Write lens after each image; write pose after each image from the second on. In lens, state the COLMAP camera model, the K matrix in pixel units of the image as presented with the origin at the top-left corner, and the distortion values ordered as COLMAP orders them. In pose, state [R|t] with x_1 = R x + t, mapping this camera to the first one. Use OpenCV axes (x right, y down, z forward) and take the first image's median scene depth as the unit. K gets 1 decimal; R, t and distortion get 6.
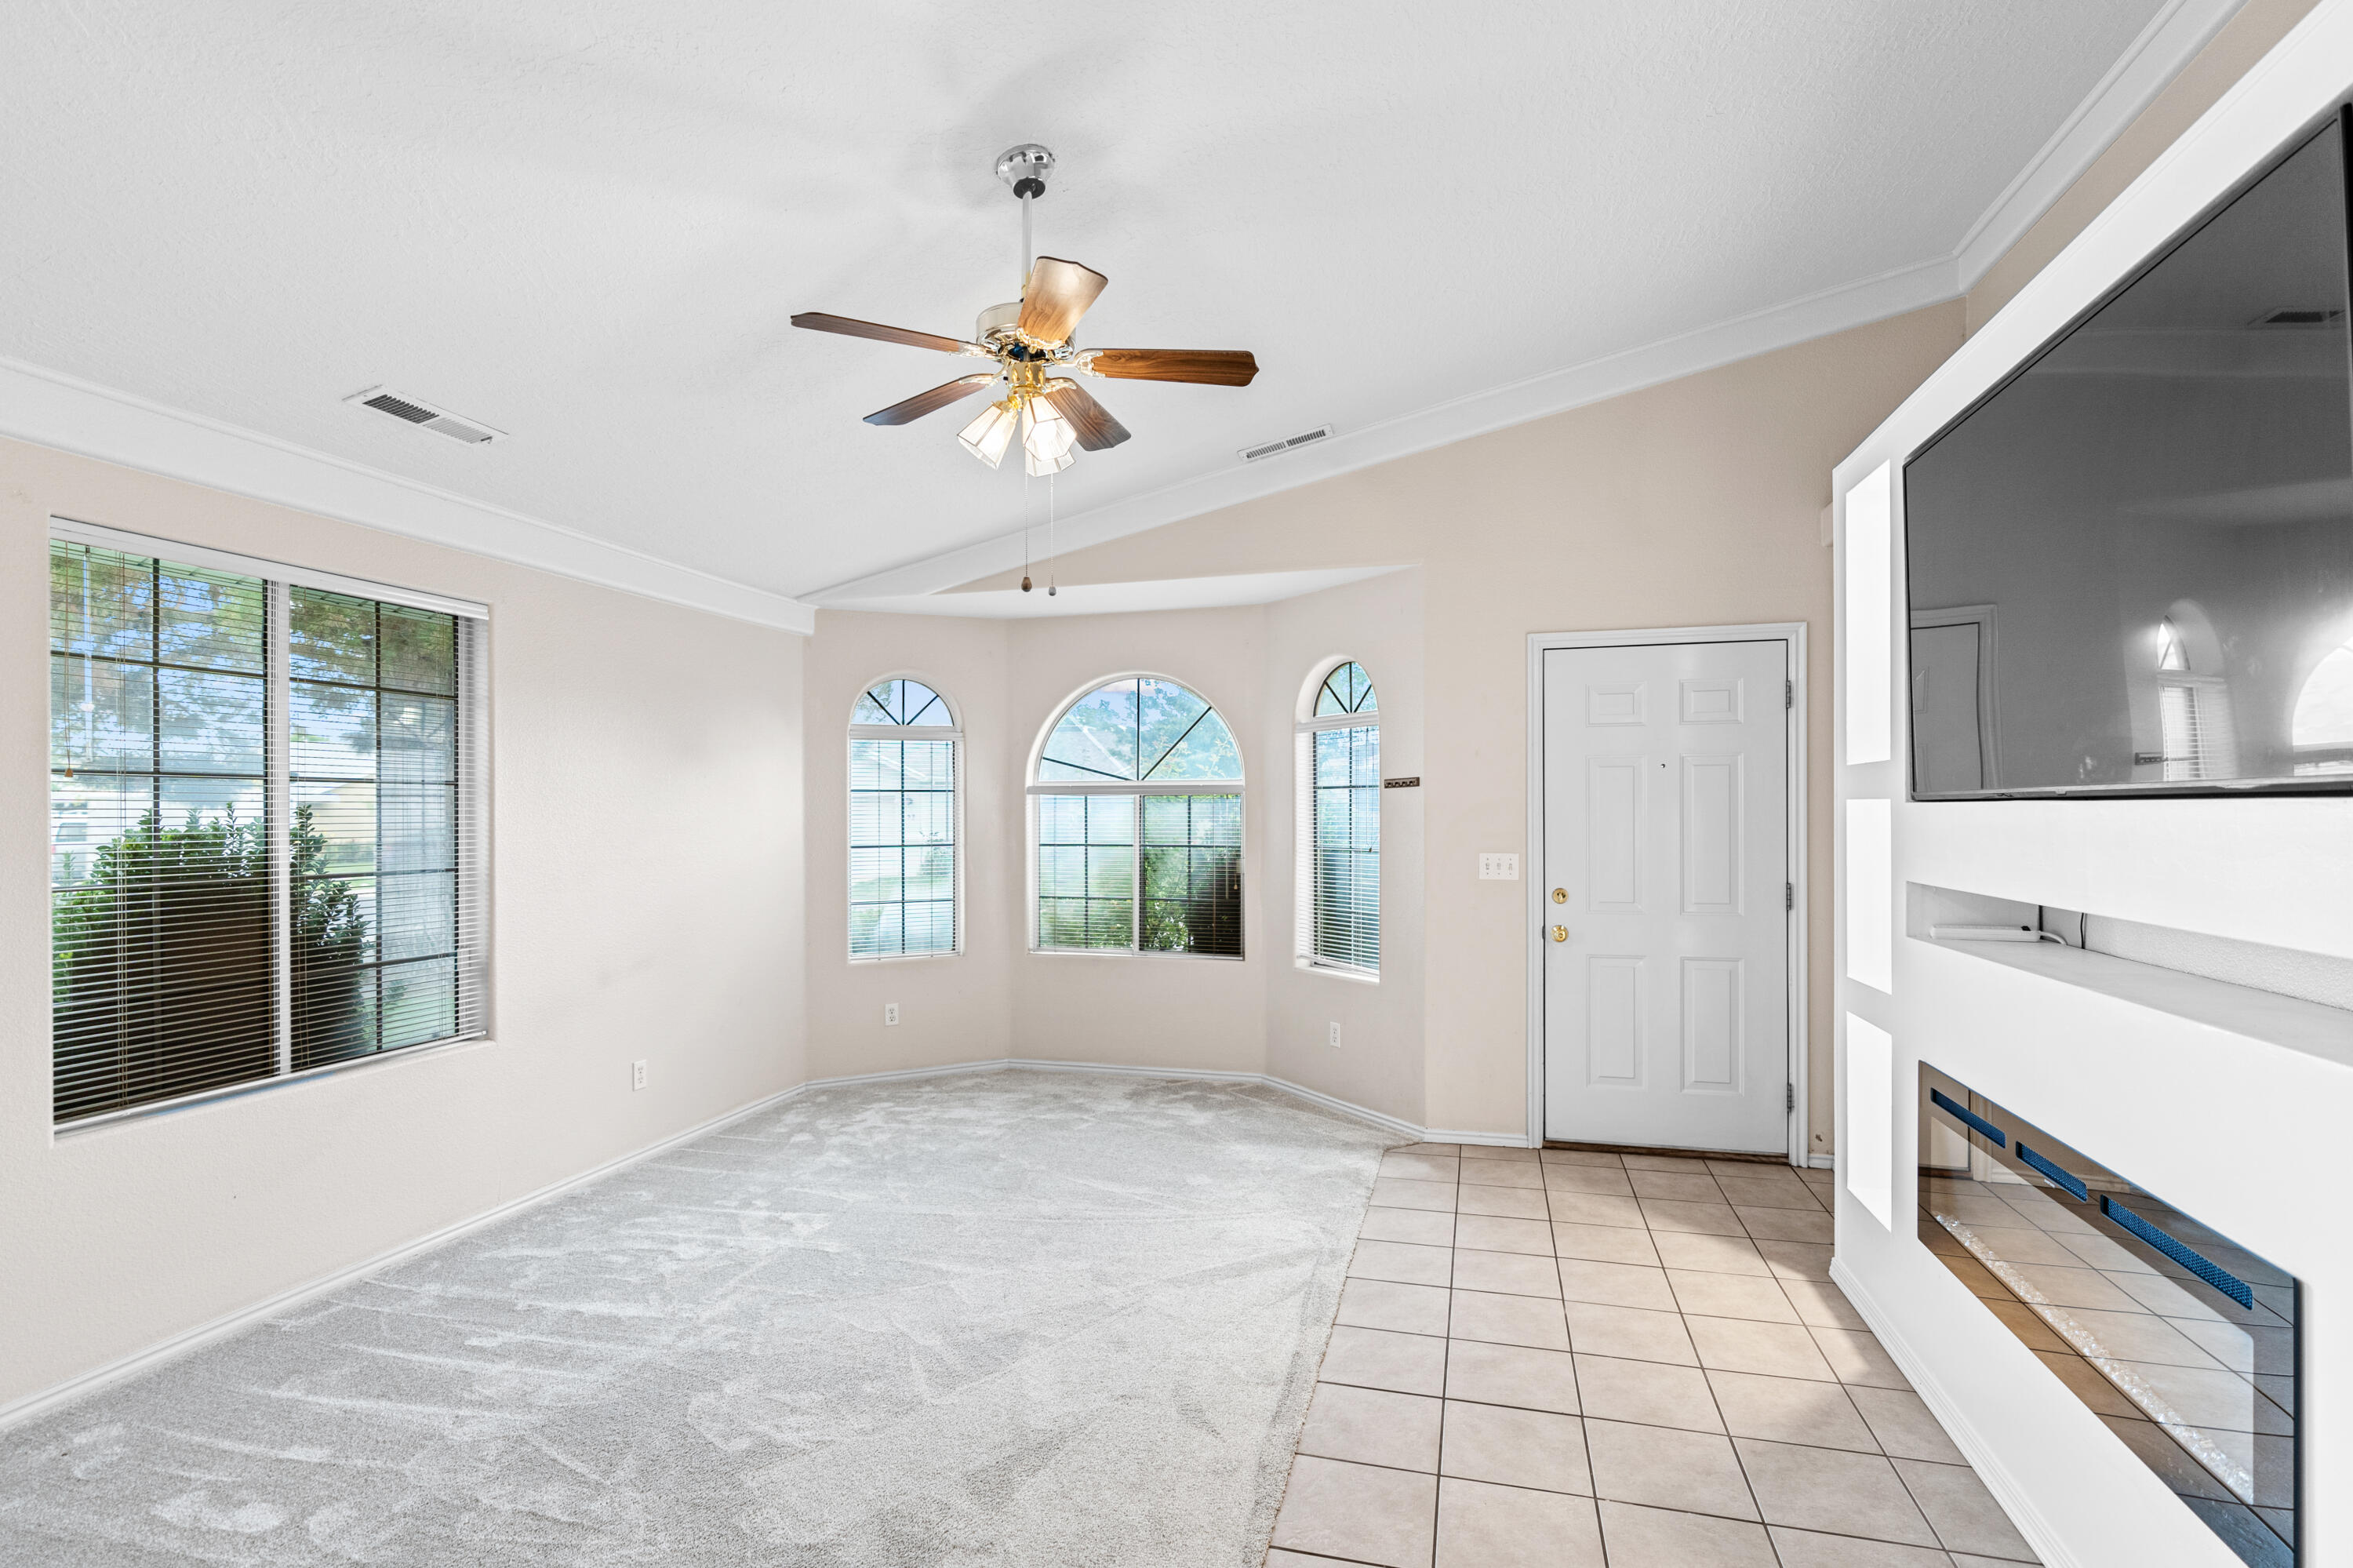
lens RADIAL K [[1078.0, 0, 1180.2], [0, 1078.0, 797.9], [0, 0, 1]] dist [0.000681, 0.000405]
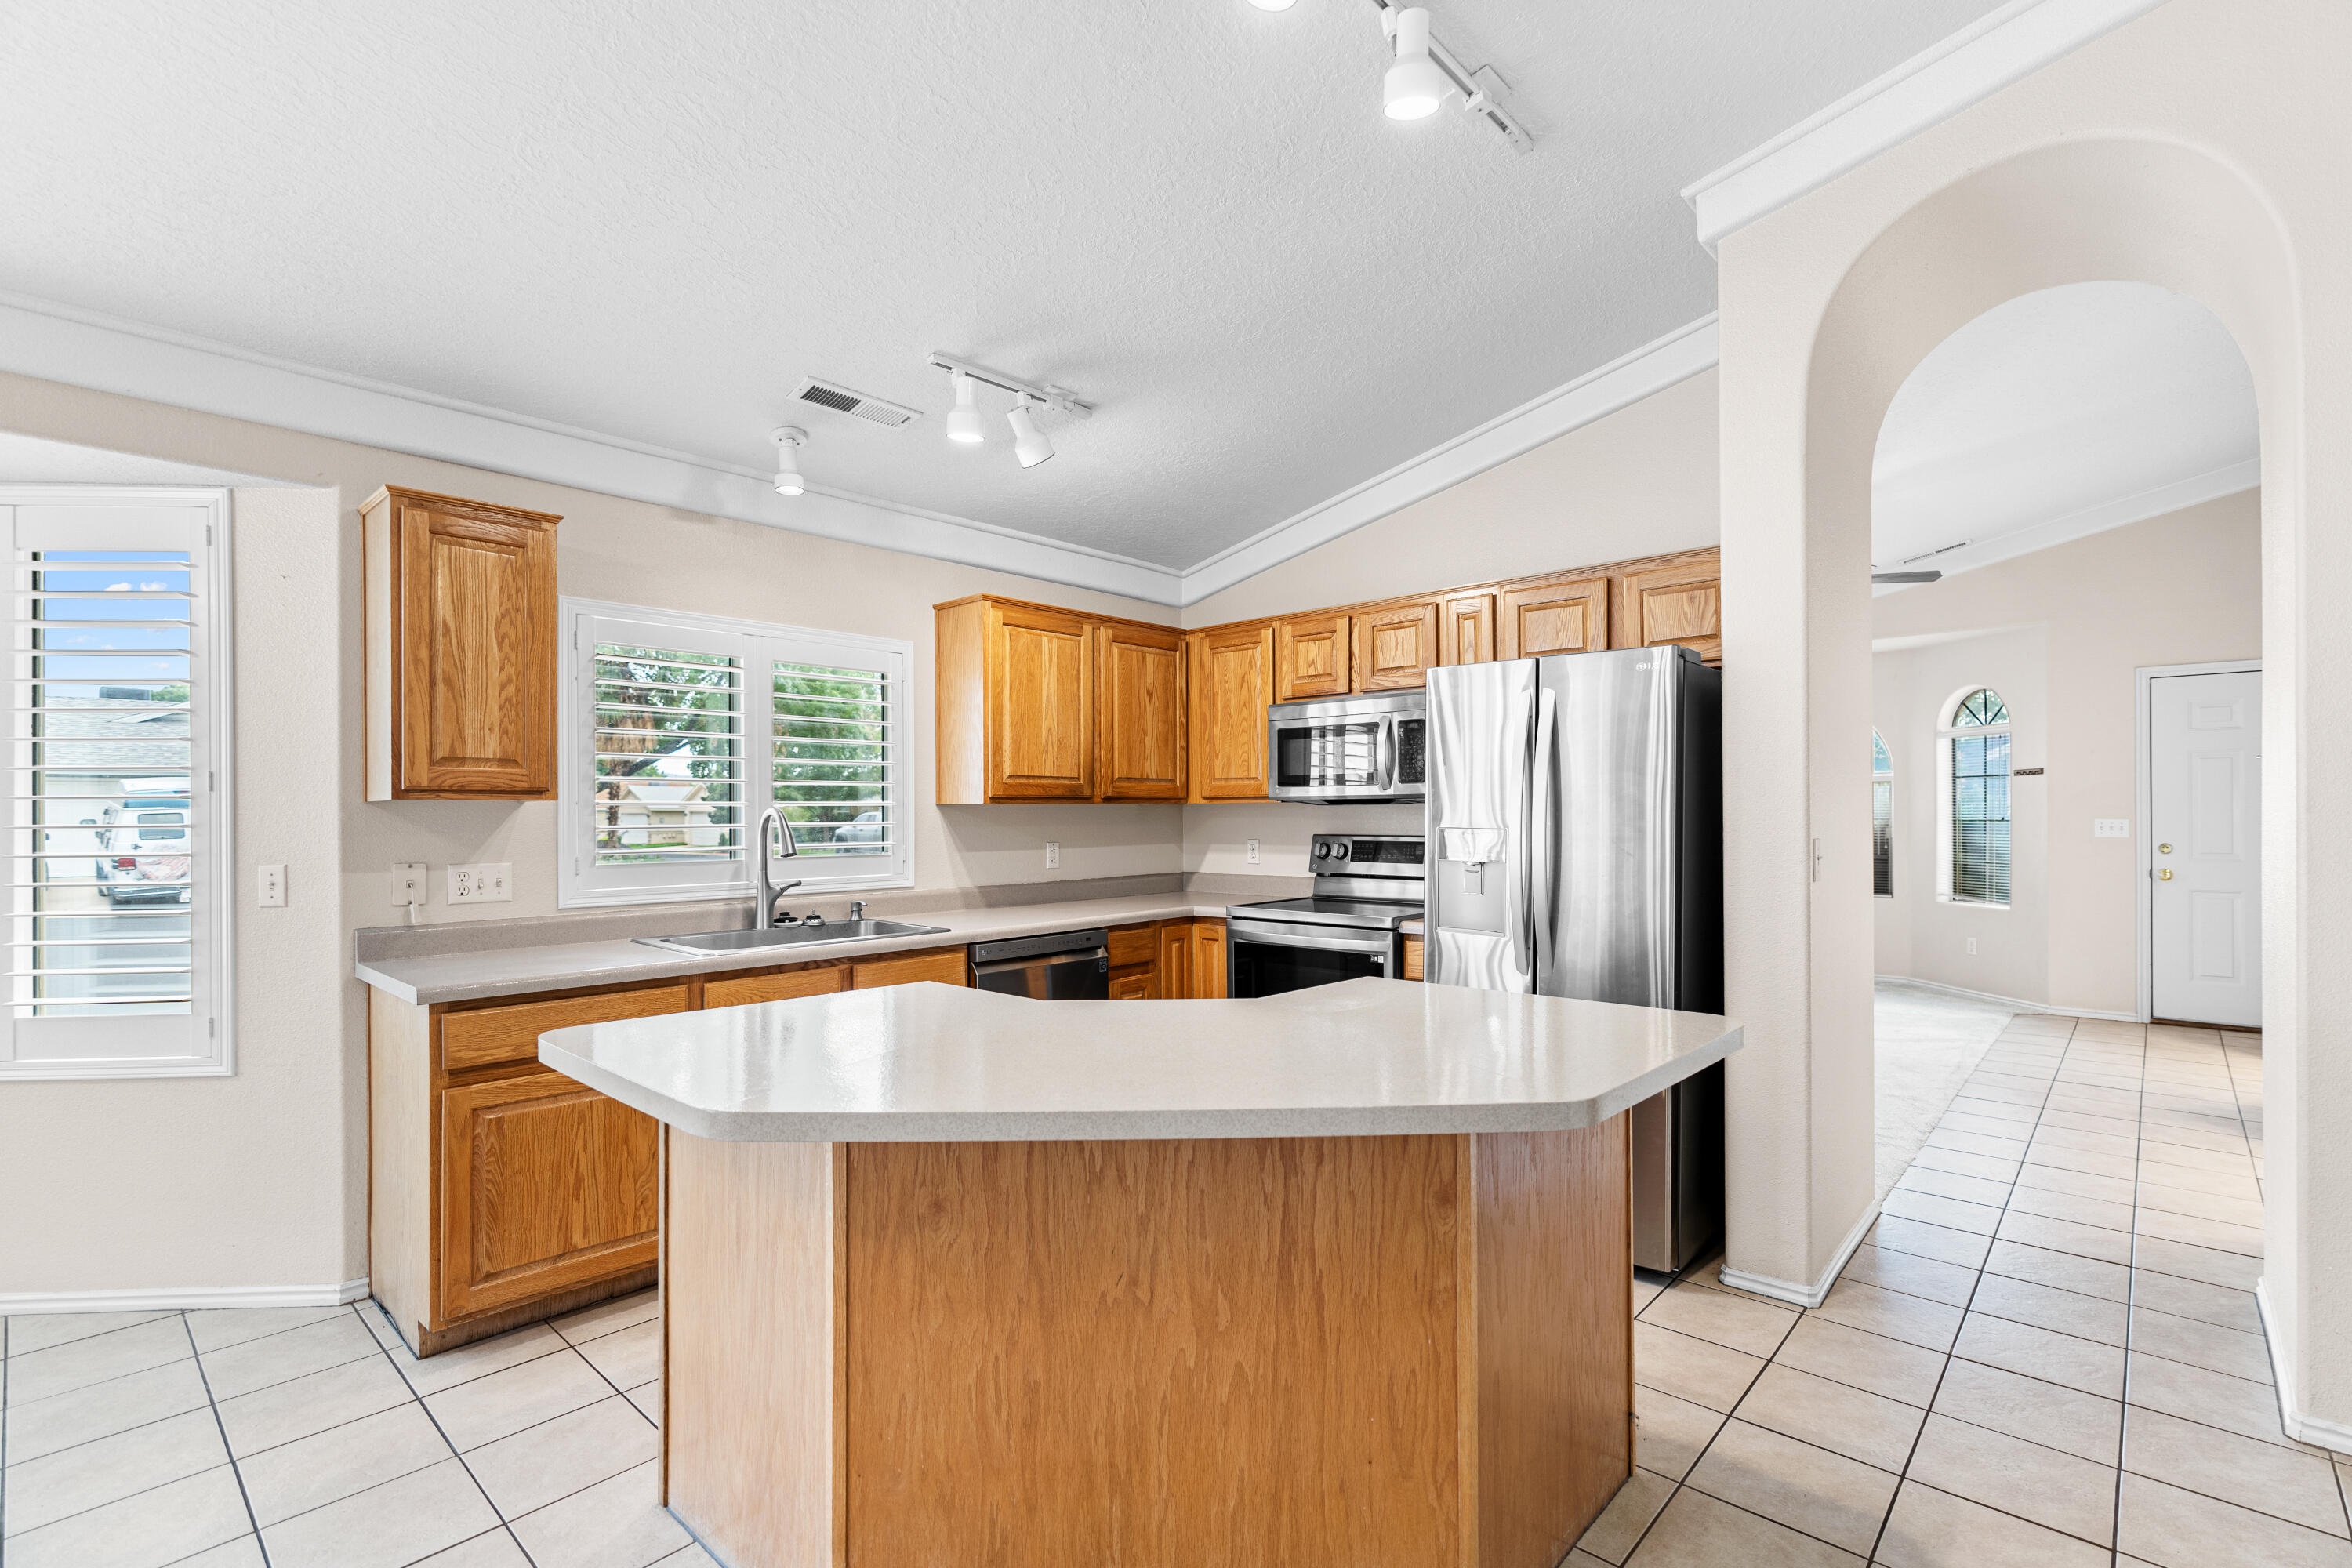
lens RADIAL K [[1077.5, 0, 1179.4], [0, 1077.5, 801.9], [0, 0, 1]] dist [0.000681, 0.000405]
pose [[0.889207, -0.002713, -0.457497, -0.158826], [0.006295, 0.999960, 0.006306, 0.010272], [0.457462, -0.008487, 0.889189, -0.876134]]
